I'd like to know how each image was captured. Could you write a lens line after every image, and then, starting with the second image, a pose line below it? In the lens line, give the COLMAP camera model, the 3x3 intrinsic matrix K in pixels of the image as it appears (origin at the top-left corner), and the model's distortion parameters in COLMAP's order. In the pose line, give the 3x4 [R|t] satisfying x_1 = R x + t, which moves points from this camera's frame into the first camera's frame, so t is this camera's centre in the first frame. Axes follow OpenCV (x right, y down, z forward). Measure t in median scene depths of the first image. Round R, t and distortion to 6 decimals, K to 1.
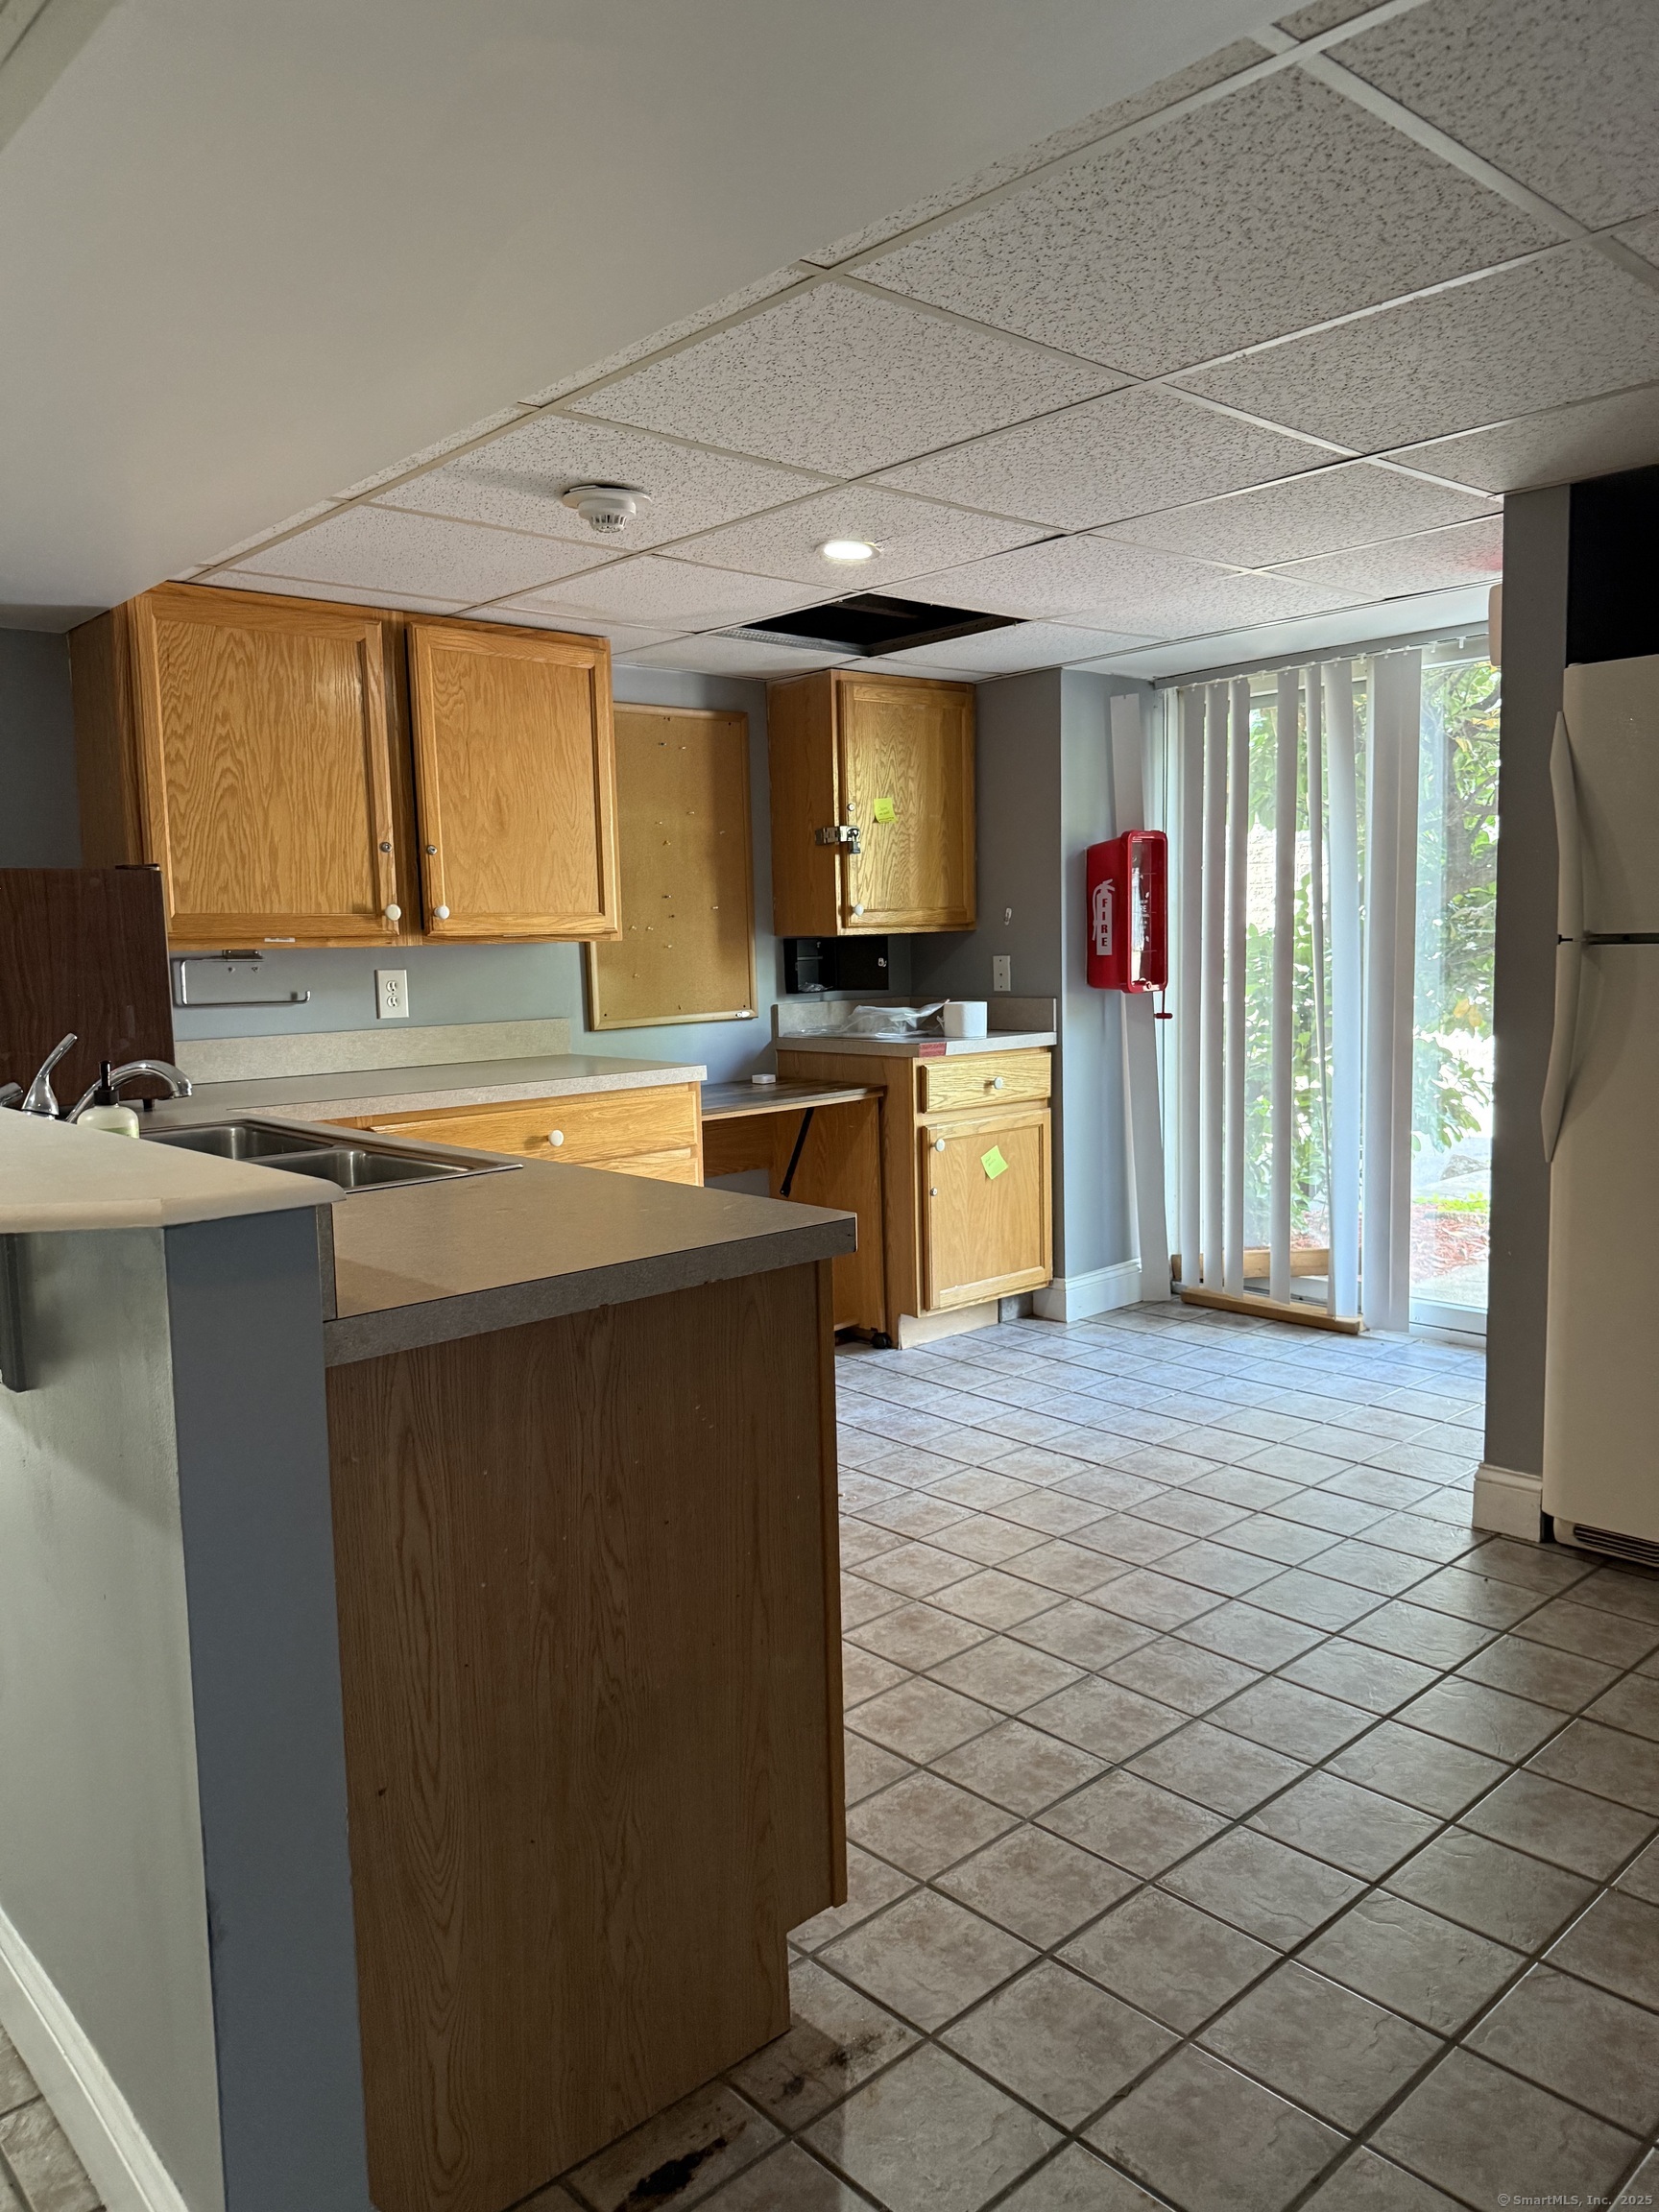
lens RADIAL K [[1564.7, 0, 830.9], [0, 1564.7, 1109.3], [0, 0, 1]] dist [0.119695, -0.184007]
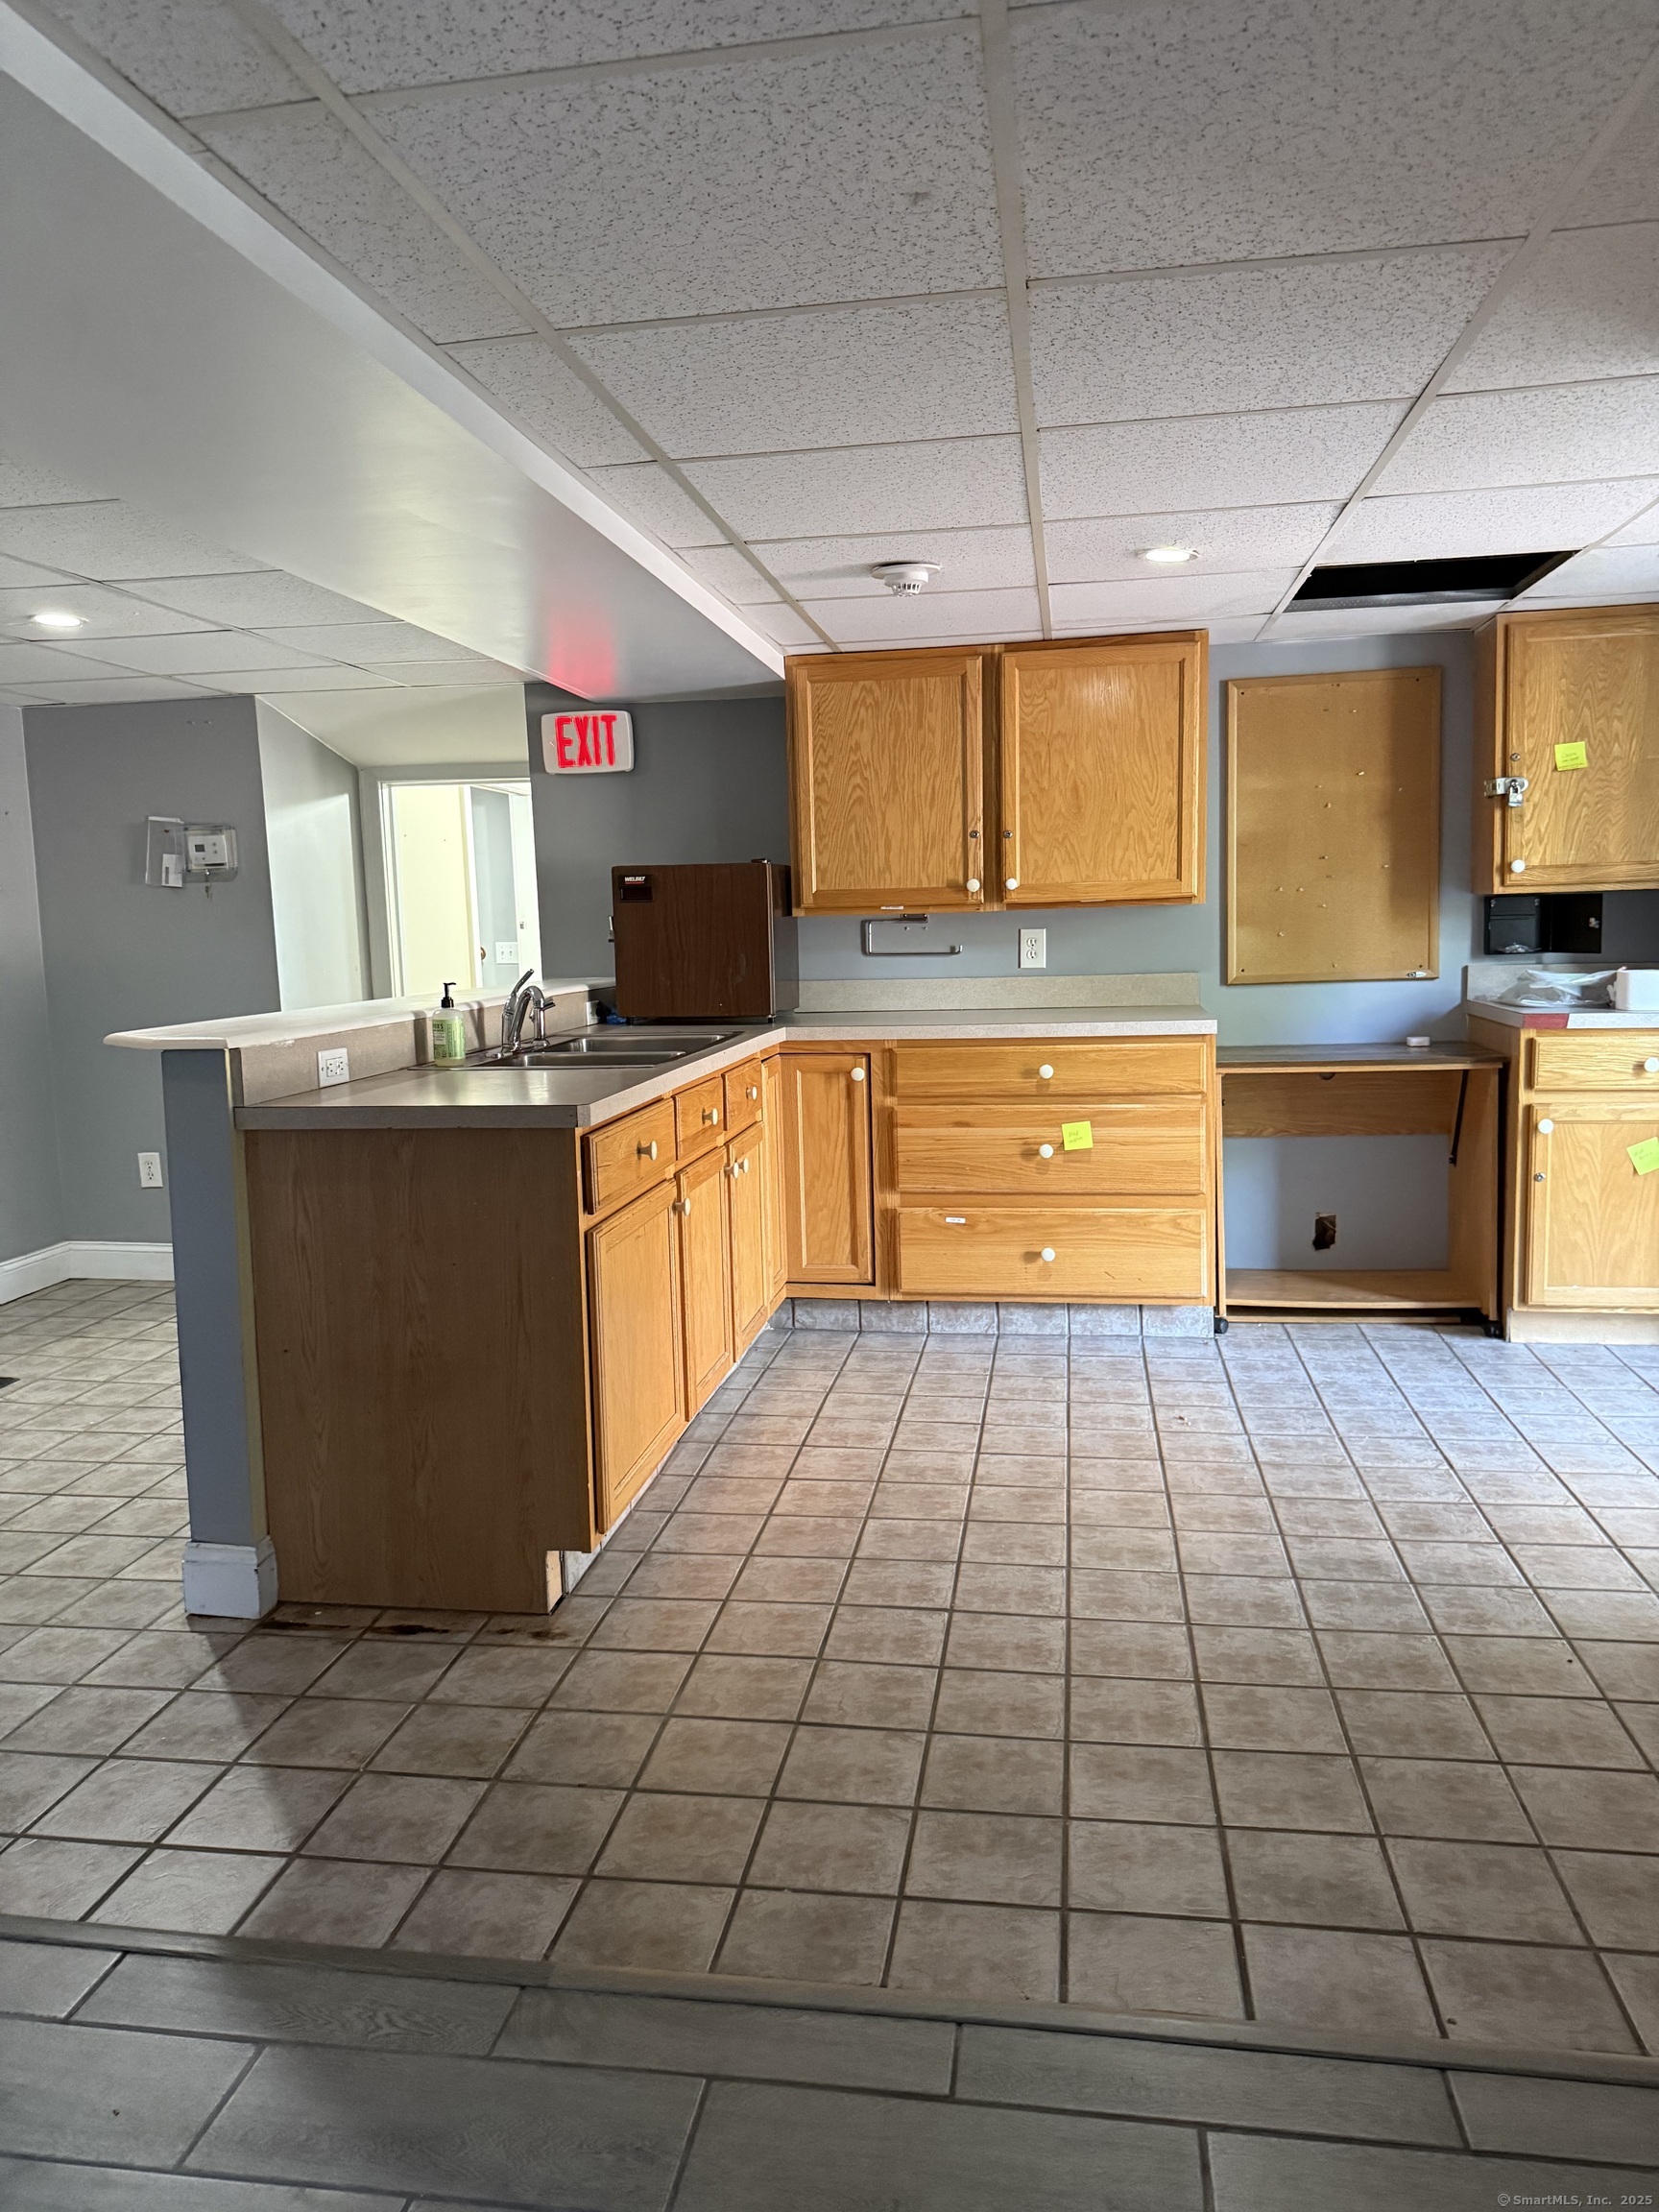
lens RADIAL K [[1575.3, 0, 820.0], [0, 1575.3, 1100.4], [0, 0, 1]] dist [0.188716, -0.403238]
pose [[0.616965, 0.099759, -0.780642, 0.669576], [-0.077206, 0.994821, 0.066111, -0.026615], [0.783195, 0.019482, 0.621471, 0.109656]]
